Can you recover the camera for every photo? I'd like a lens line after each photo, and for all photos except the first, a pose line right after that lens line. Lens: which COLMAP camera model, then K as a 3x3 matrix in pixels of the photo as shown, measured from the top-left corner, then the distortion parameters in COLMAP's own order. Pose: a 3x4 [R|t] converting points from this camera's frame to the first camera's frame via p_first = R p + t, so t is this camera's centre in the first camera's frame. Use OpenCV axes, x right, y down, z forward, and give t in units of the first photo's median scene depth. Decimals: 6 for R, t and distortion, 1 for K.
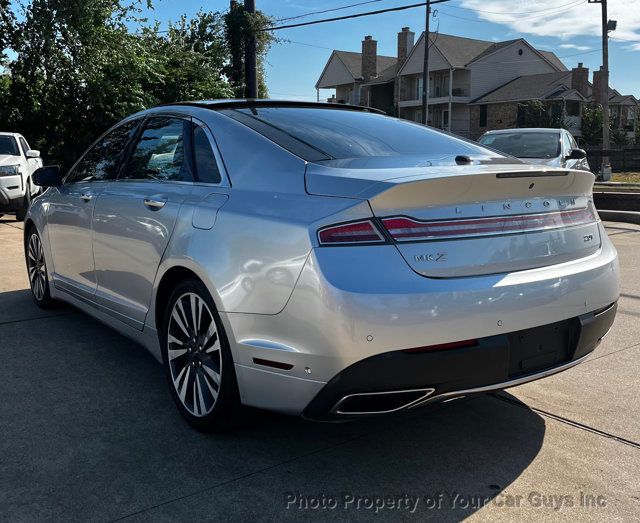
lens RADIAL K [[623.5, 0, 329.6], [0, 623.5, 283.5], [0, 0, 1]] dist [0.019755, 0.000000]
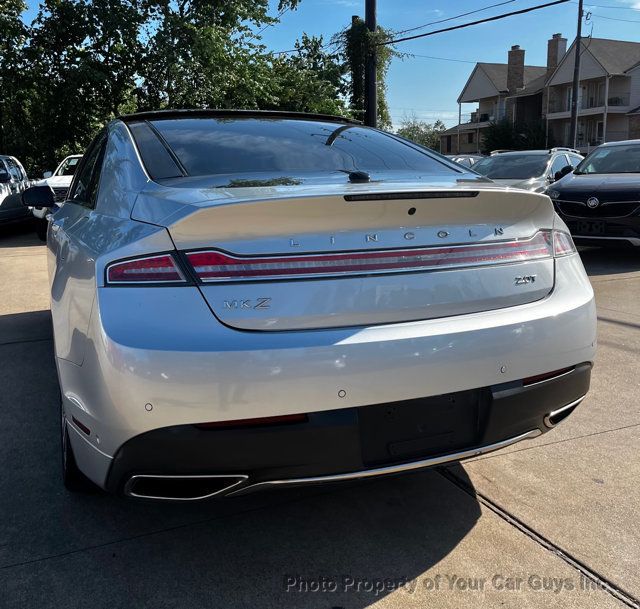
lens RADIAL K [[633.8, 0, 326.3], [0, 633.8, 300.6], [0, 0, 1]] dist [0.020597, 0.000000]
pose [[0.976035, 0.032534, -0.215170, 0.284371], [-0.033472, 0.999439, -0.000717, -0.032426], [0.215026, 0.007902, 0.976576, 0.173255]]
